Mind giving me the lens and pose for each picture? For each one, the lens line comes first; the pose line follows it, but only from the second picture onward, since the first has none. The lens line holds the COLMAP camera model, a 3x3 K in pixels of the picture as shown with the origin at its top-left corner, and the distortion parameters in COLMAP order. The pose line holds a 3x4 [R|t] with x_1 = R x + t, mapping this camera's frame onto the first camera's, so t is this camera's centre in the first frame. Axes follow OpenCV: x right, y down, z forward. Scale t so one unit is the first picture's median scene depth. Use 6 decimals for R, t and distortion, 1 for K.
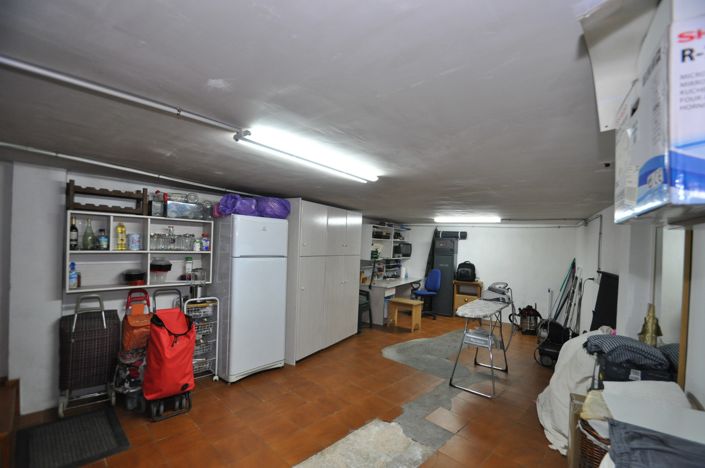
lens RADIAL K [[310.7, 0, 355.1], [0, 310.7, 250.1], [0, 0, 1]] dist [-0.016179, -0.000531]
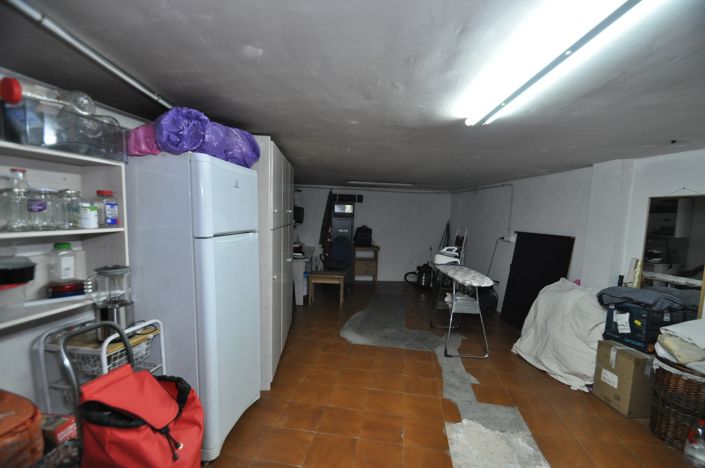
lens RADIAL K [[310.7, 0, 355.1], [0, 310.7, 250.1], [0, 0, 1]] dist [-0.016179, -0.000531]
pose [[0.821550, -0.080889, 0.564368, -0.444431], [0.013384, 0.992348, 0.122747, -0.015271], [-0.569979, -0.093290, 0.816346, 0.404140]]
